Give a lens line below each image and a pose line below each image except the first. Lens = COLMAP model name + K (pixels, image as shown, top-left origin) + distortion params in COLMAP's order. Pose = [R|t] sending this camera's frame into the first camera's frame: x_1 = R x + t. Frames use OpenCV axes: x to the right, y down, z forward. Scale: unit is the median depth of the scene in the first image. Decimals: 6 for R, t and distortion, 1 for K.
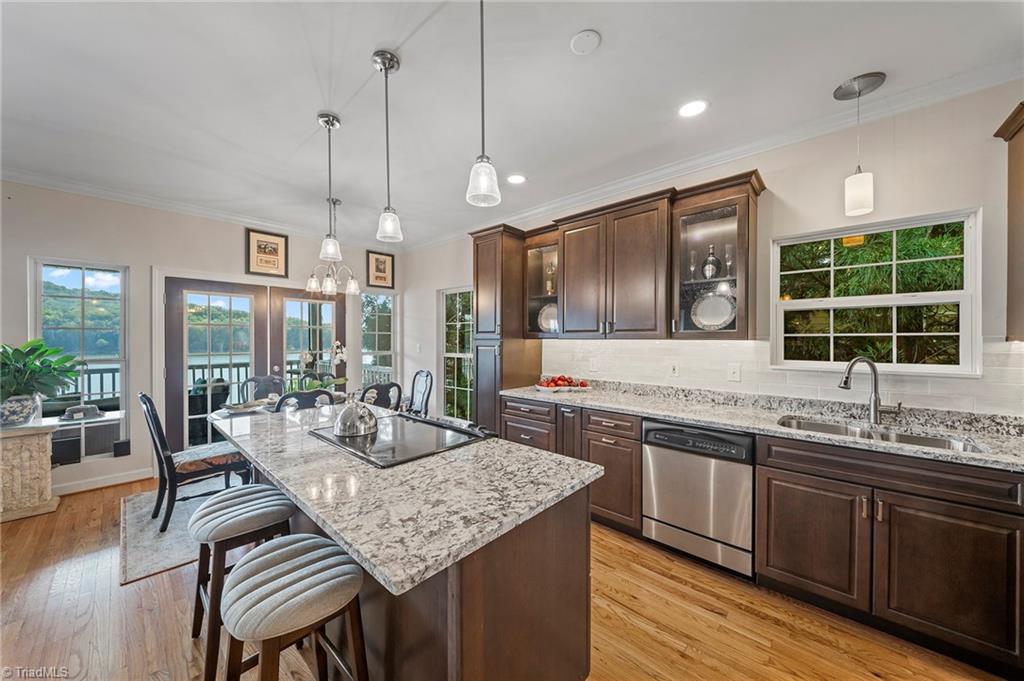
lens RADIAL K [[357.6, 0, 511.9], [0, 357.6, 341.6], [0, 0, 1]] dist [-0.001853, -0.001886]
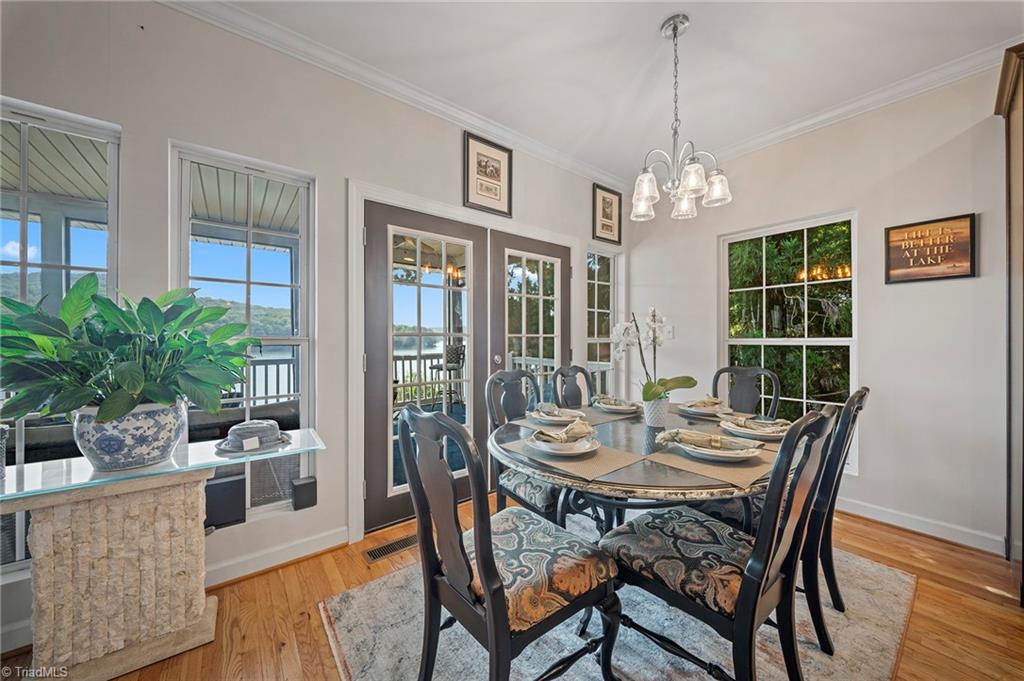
lens RADIAL K [[357.6, 0, 513.4], [0, 357.6, 339.3], [0, 0, 1]] dist [-0.001853, -0.001886]
pose [[0.985845, -0.000494, -0.167658, -0.746887], [-0.000358, 0.999987, -0.005051, 0.060922], [0.167659, 0.005039, 0.985832, 0.545572]]
